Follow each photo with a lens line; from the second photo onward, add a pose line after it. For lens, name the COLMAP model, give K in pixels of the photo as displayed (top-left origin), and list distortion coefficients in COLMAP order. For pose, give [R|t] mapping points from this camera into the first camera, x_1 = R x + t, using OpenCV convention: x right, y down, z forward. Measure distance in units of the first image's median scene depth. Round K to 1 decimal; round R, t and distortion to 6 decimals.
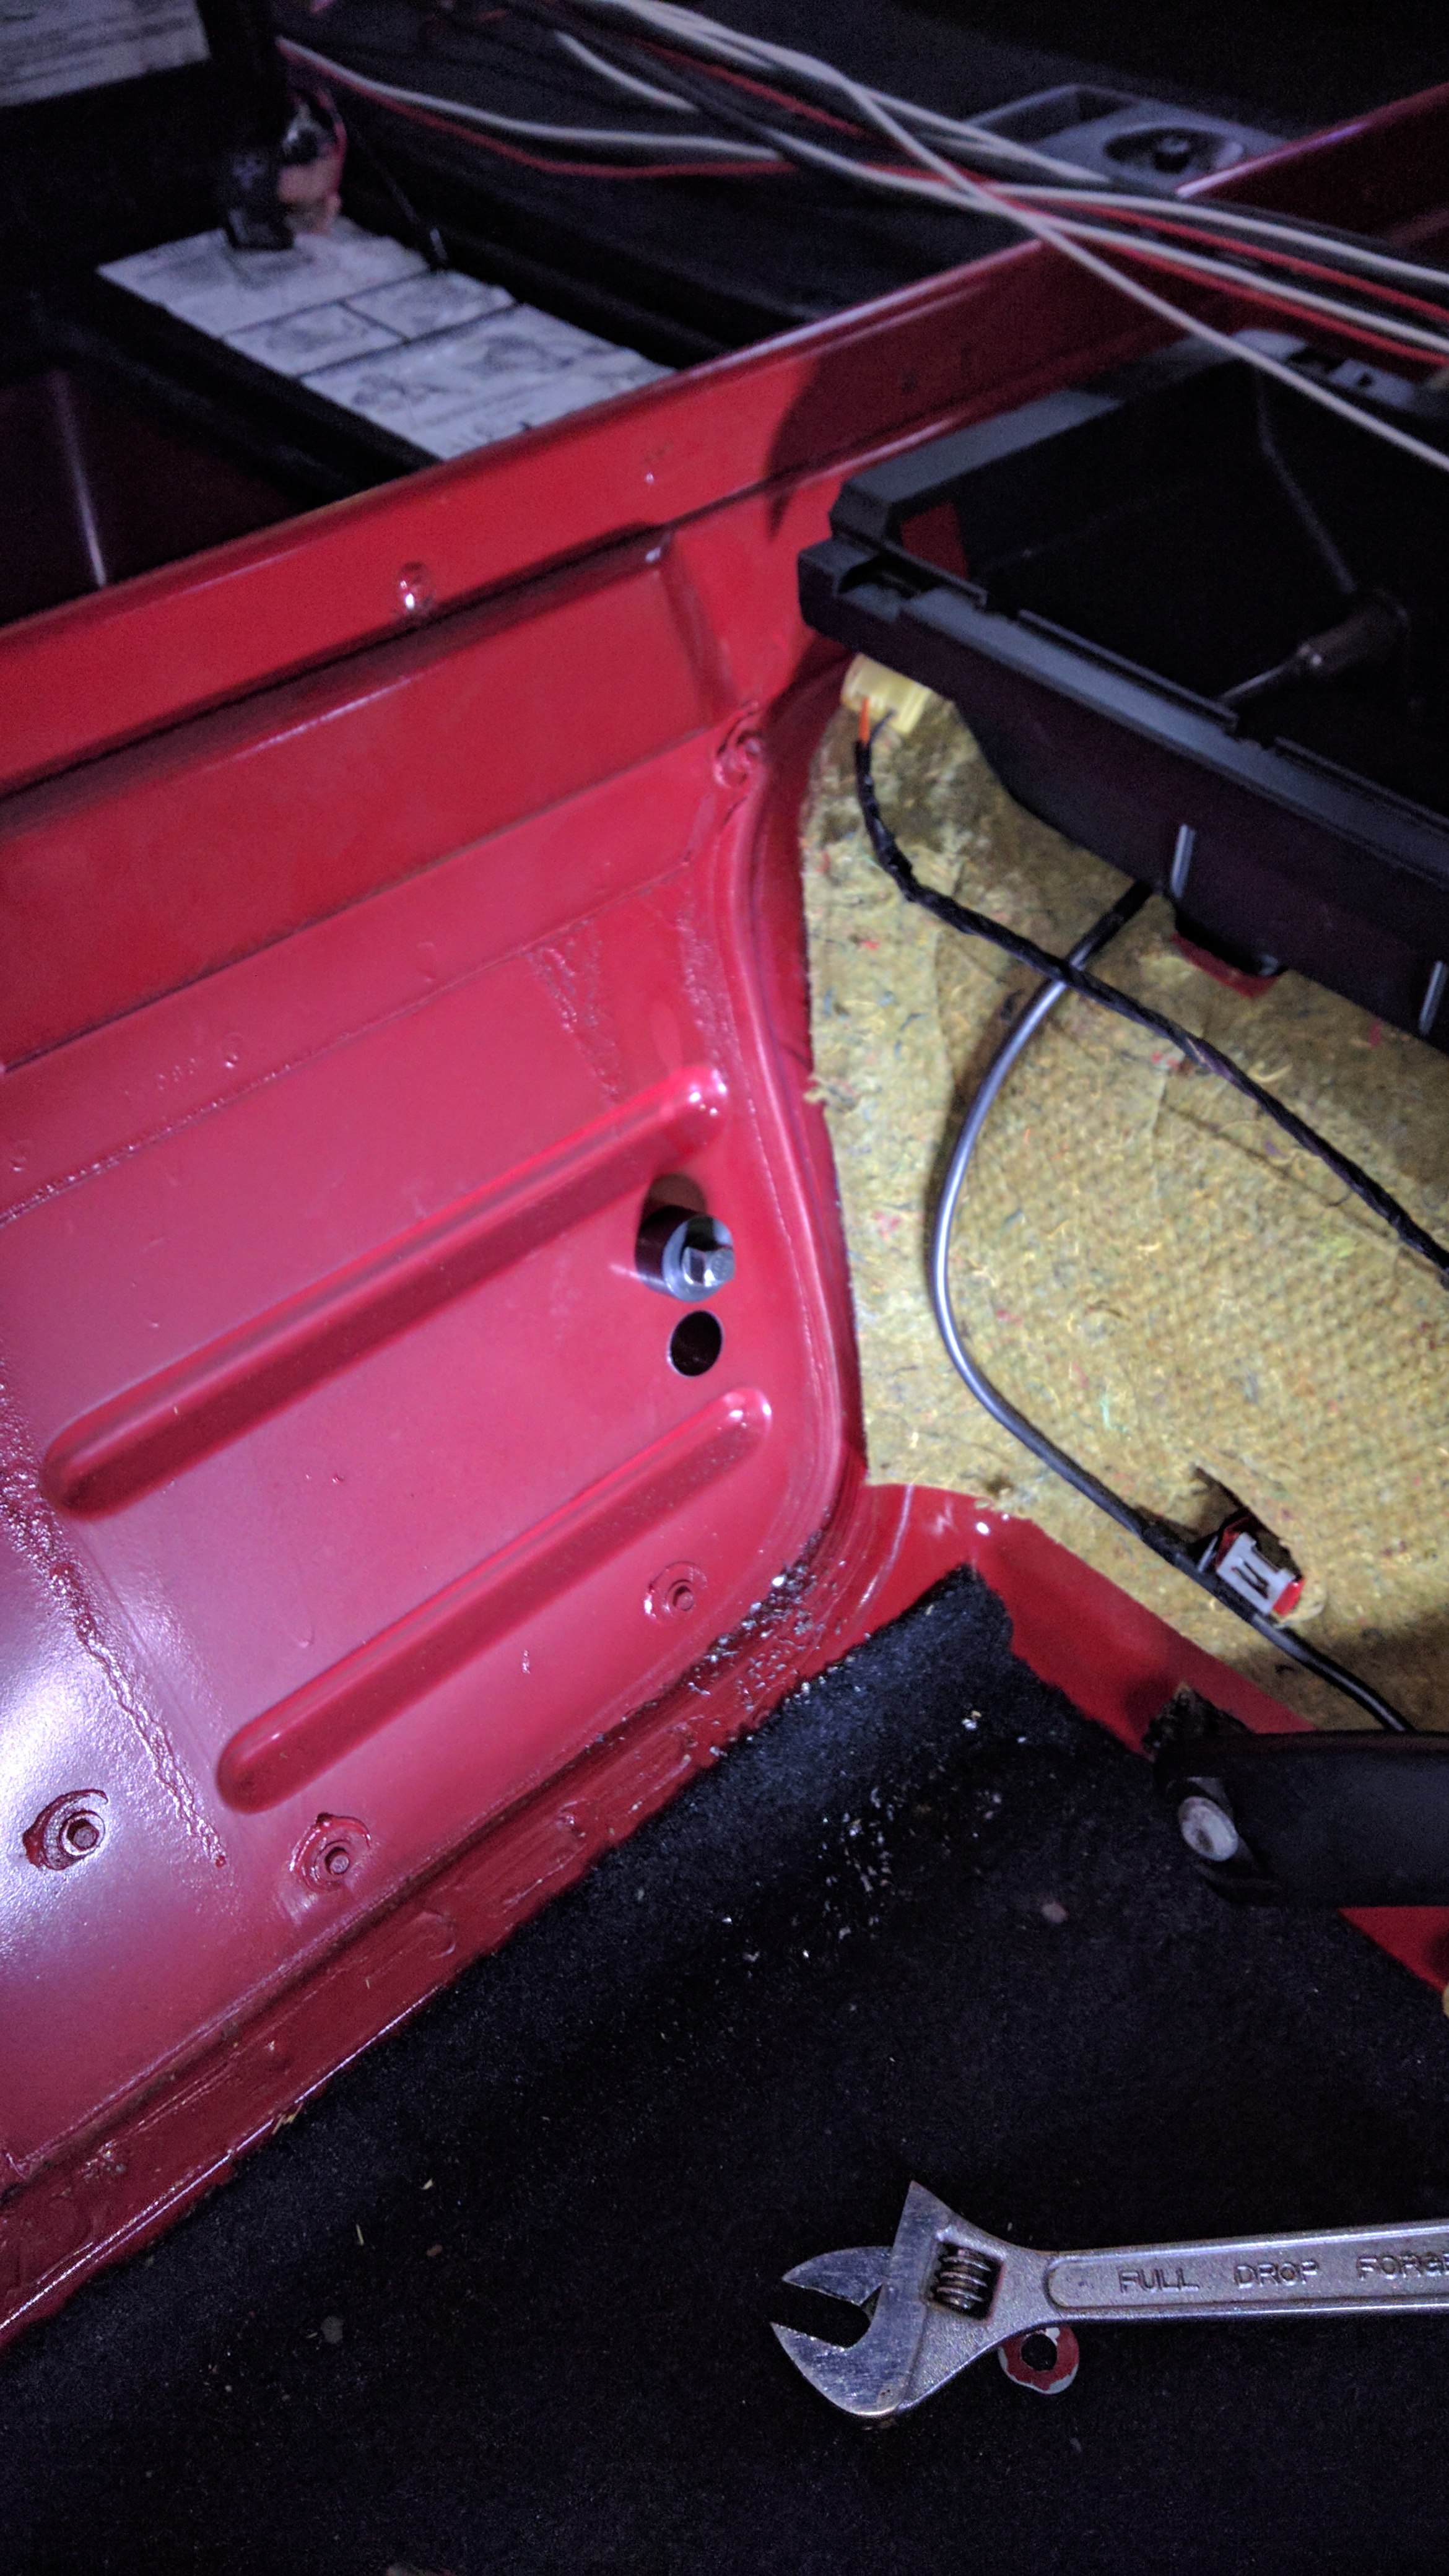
lens RADIAL K [[2138.8, 0, 706.3], [0, 2138.8, 1293.1], [0, 0, 1]] dist [0.069000, -0.172514]
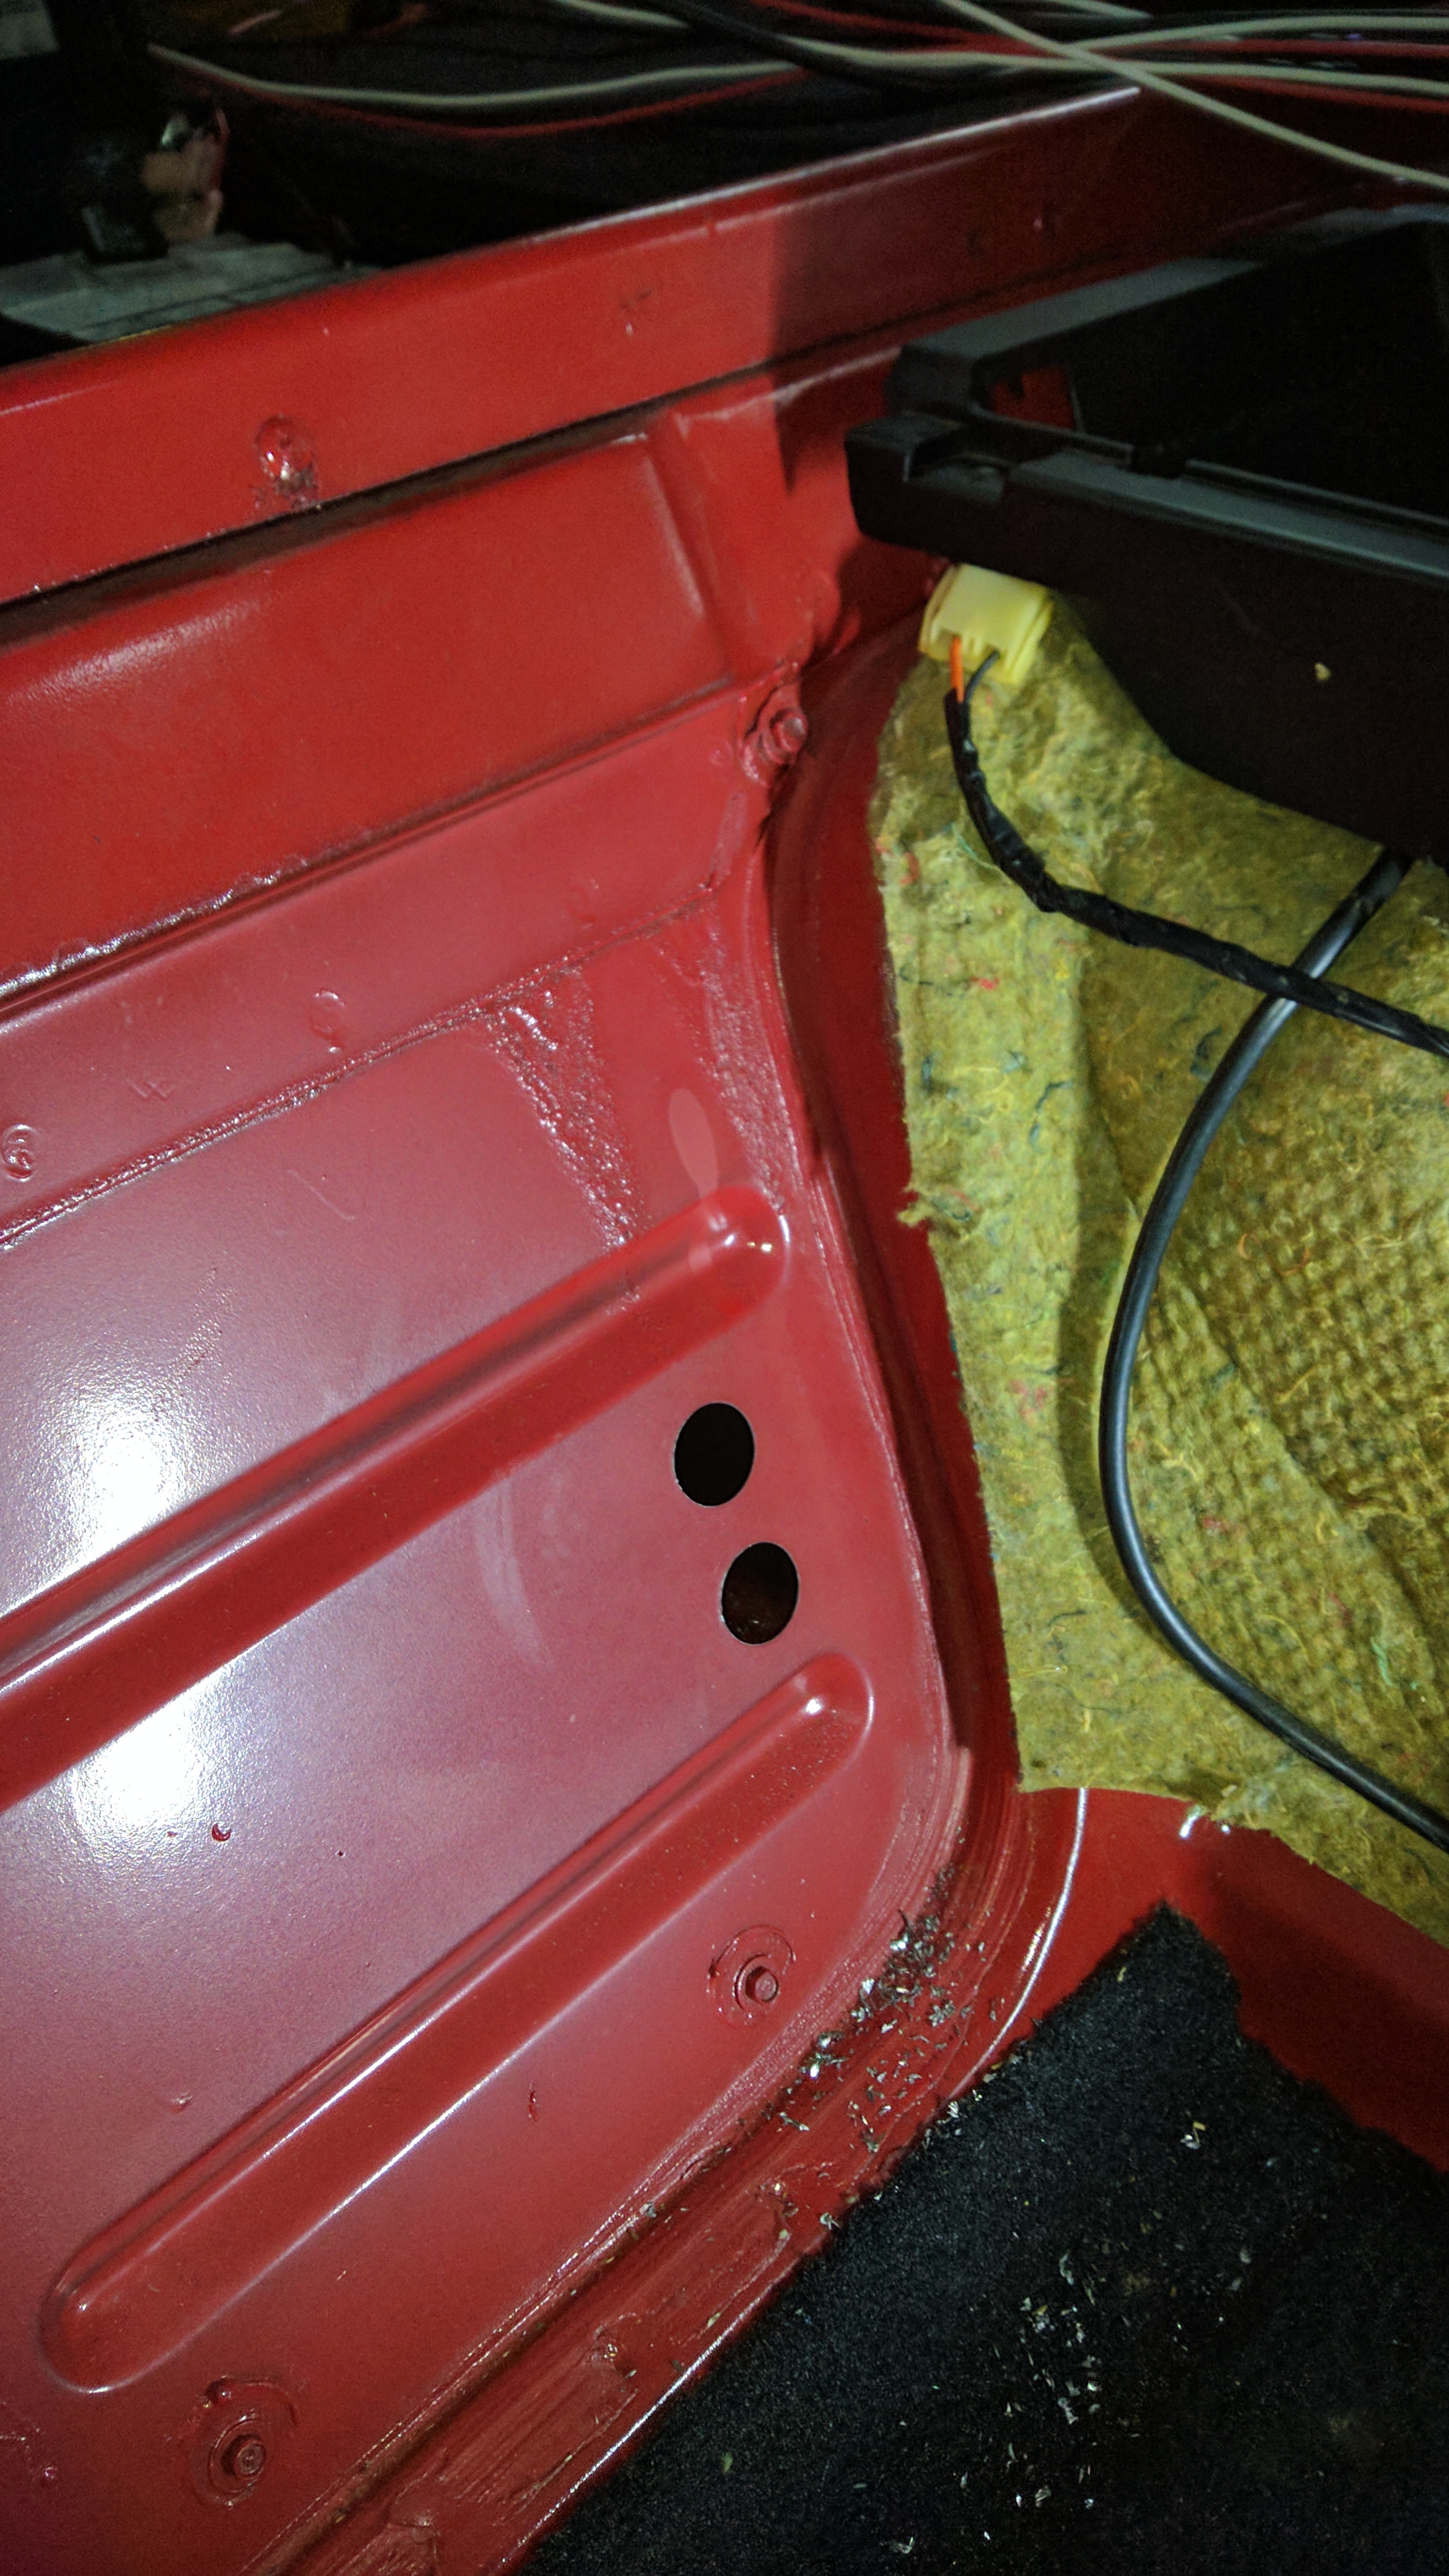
lens RADIAL K [[2138.8, 0, 713.8], [0, 2138.8, 1292.7], [0, 0, 1]] dist [0.069000, -0.172514]
pose [[0.998335, -0.057245, 0.007030, -0.019813], [0.057664, 0.988300, -0.141201, 0.025556], [0.001135, 0.141371, 0.989956, 0.326484]]
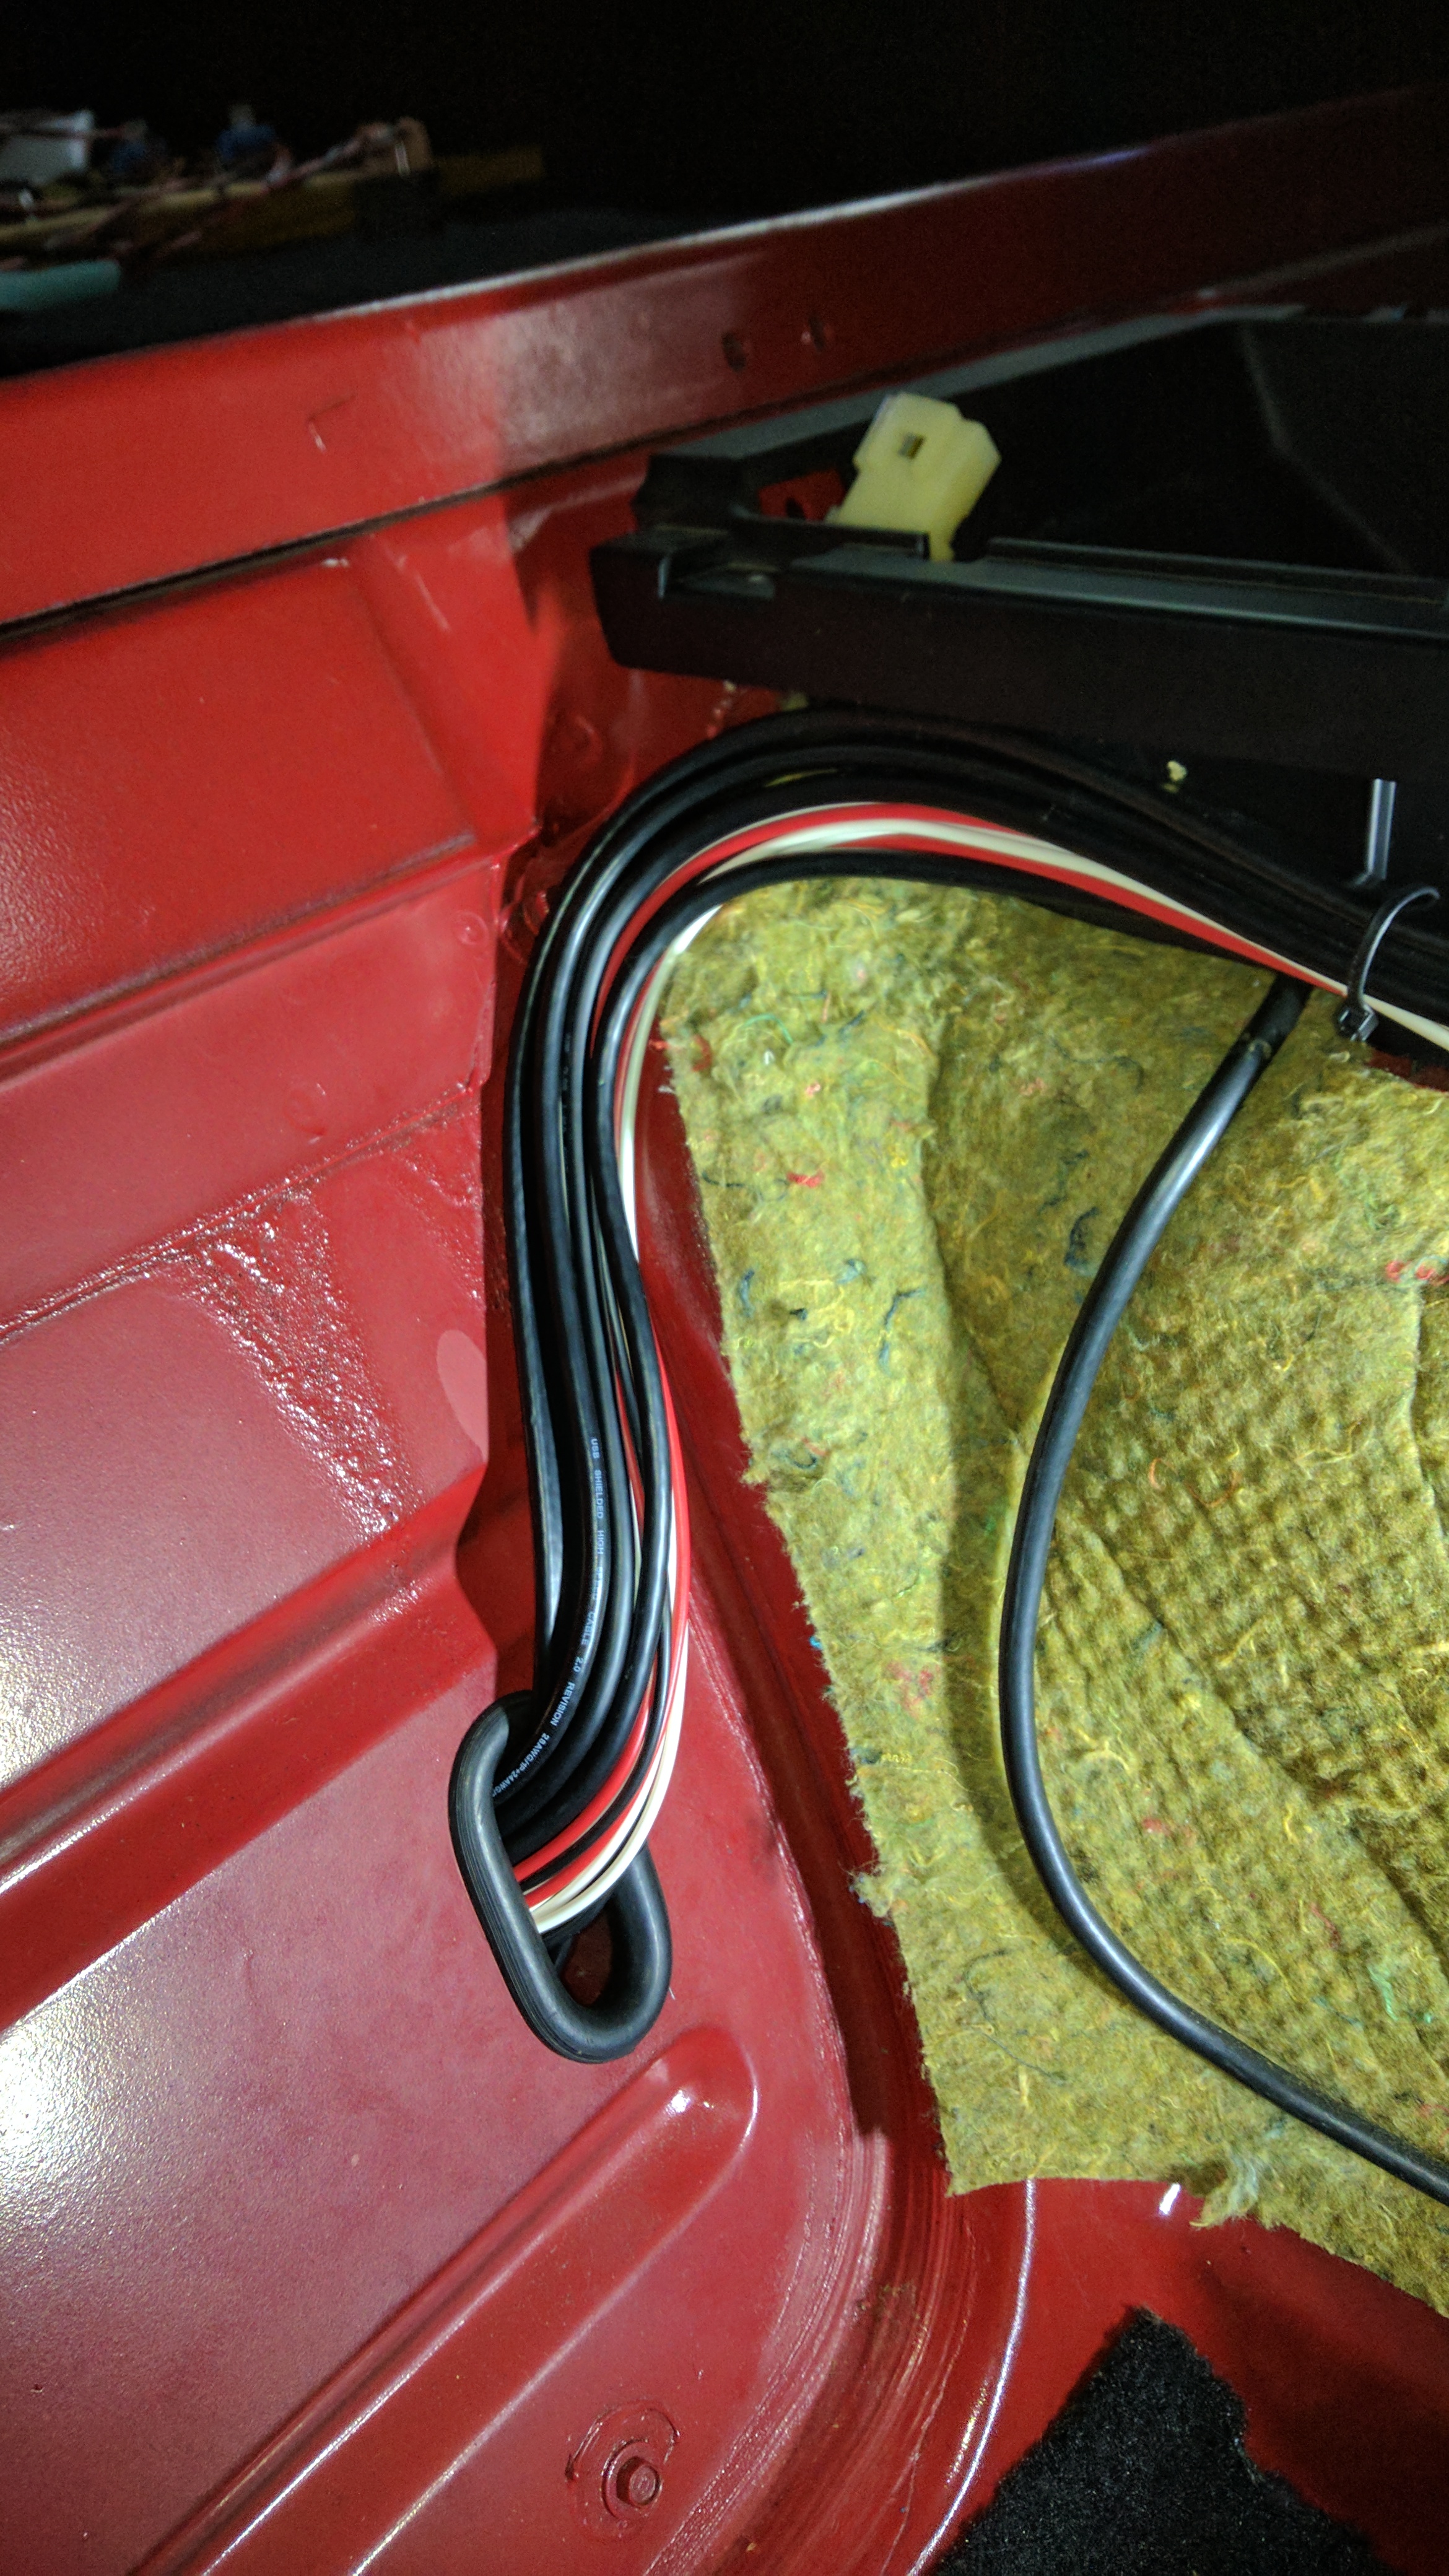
lens RADIAL K [[2138.8, 0, 668.2], [0, 2138.8, 1263.3], [0, 0, 1]] dist [0.069000, -0.172514]
pose [[0.990726, -0.128159, 0.045145, 0.011637], [0.135635, 0.952599, -0.272321, 0.006079], [-0.008104, 0.275918, 0.961147, 0.454230]]
